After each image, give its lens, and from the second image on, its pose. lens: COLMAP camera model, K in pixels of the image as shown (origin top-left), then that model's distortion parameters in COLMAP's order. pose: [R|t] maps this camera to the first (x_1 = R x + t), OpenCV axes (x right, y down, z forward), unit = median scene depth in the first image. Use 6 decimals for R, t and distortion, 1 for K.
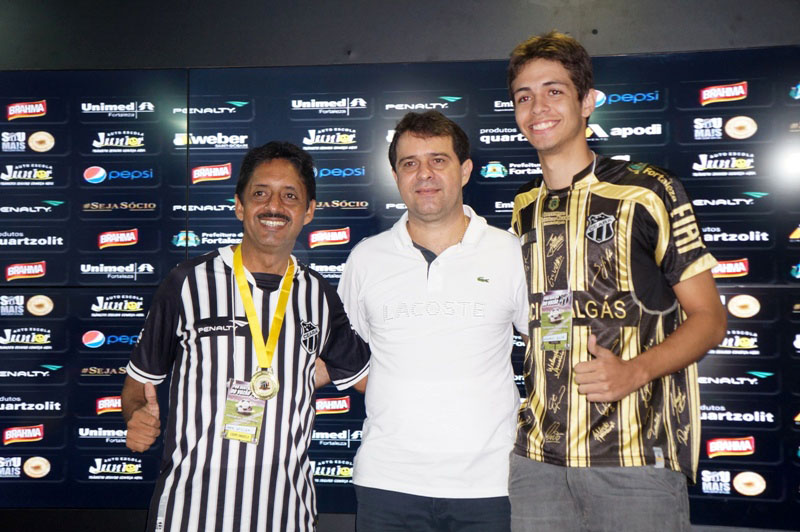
lens RADIAL K [[1327.2, 0, 396.5], [0, 1327.2, 270.3], [0, 0, 1]] dist [0.282335, 0.000000]
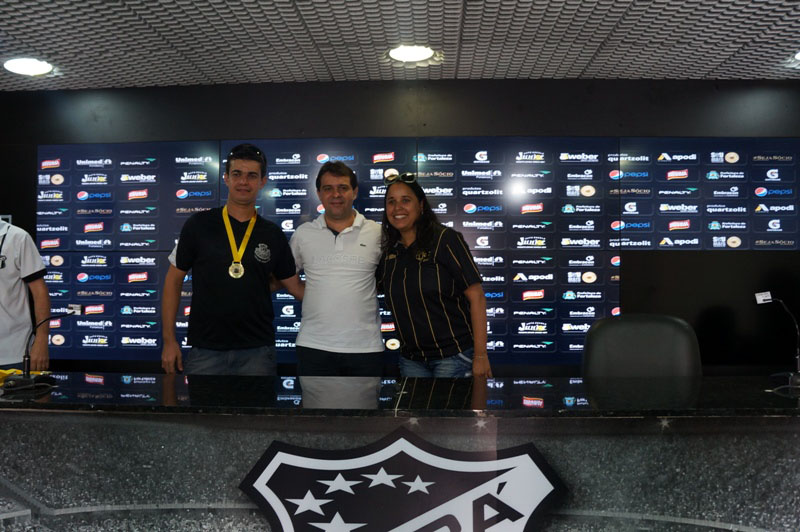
lens RADIAL K [[664.9, 0, 404.5], [0, 664.9, 269.9], [0, 0, 1]] dist [-0.069978, 0.002657]
pose [[0.993629, -0.006918, 0.112492, 0.141608], [0.002157, 0.999099, 0.042389, -0.000442], [-0.112684, -0.041877, 0.992748, -0.023857]]
